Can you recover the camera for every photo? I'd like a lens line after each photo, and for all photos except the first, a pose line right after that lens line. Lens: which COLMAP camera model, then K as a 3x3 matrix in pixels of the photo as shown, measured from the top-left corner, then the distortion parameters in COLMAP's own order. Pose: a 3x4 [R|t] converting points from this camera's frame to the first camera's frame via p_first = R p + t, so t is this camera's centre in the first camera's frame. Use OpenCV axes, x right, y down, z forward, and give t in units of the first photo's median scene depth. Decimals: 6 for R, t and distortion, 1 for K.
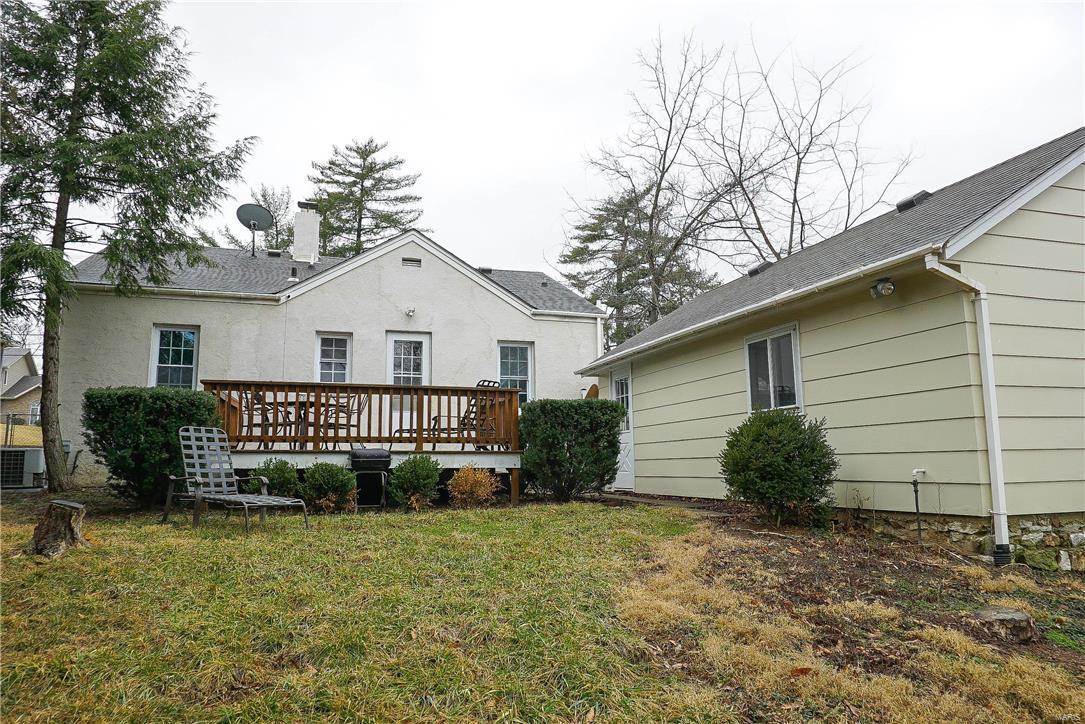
lens RADIAL K [[728.1, 0, 542.6], [0, 728.1, 363.9], [0, 0, 1]] dist [-0.049130, 0.028983]
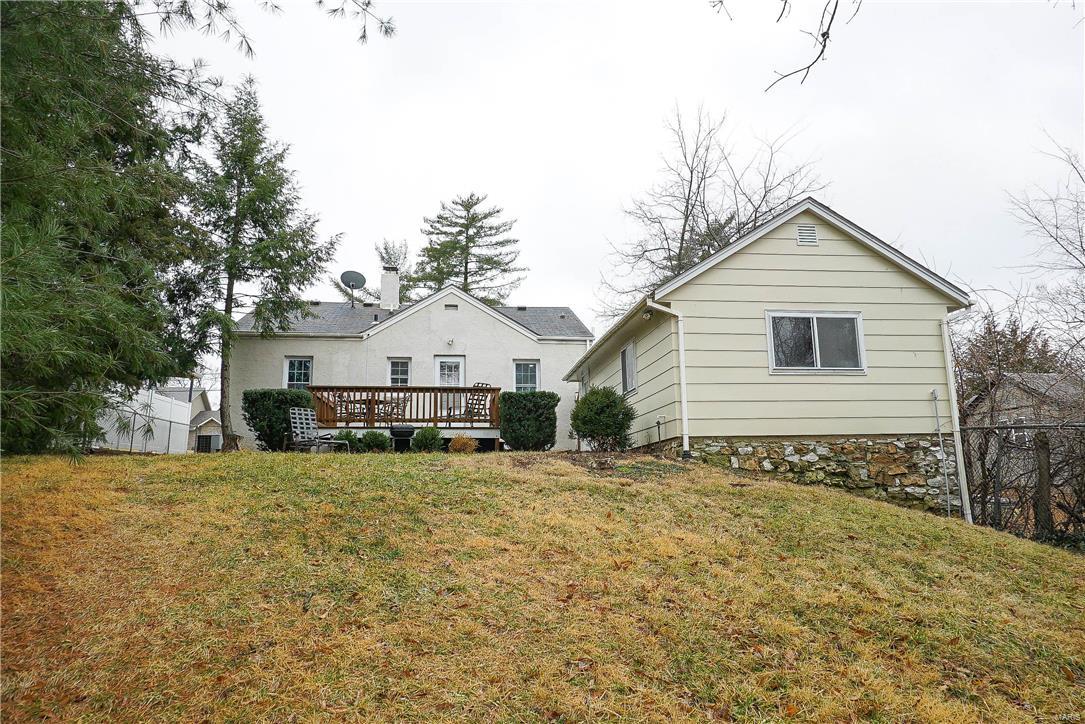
lens RADIAL K [[728.1, 0, 543.1], [0, 728.1, 361.3], [0, 0, 1]] dist [-0.049130, 0.028983]
pose [[0.983481, -0.037456, -0.177093, 0.305920], [0.029907, 0.998534, -0.045110, 0.046150], [0.178523, 0.039068, 0.983160, -0.468817]]
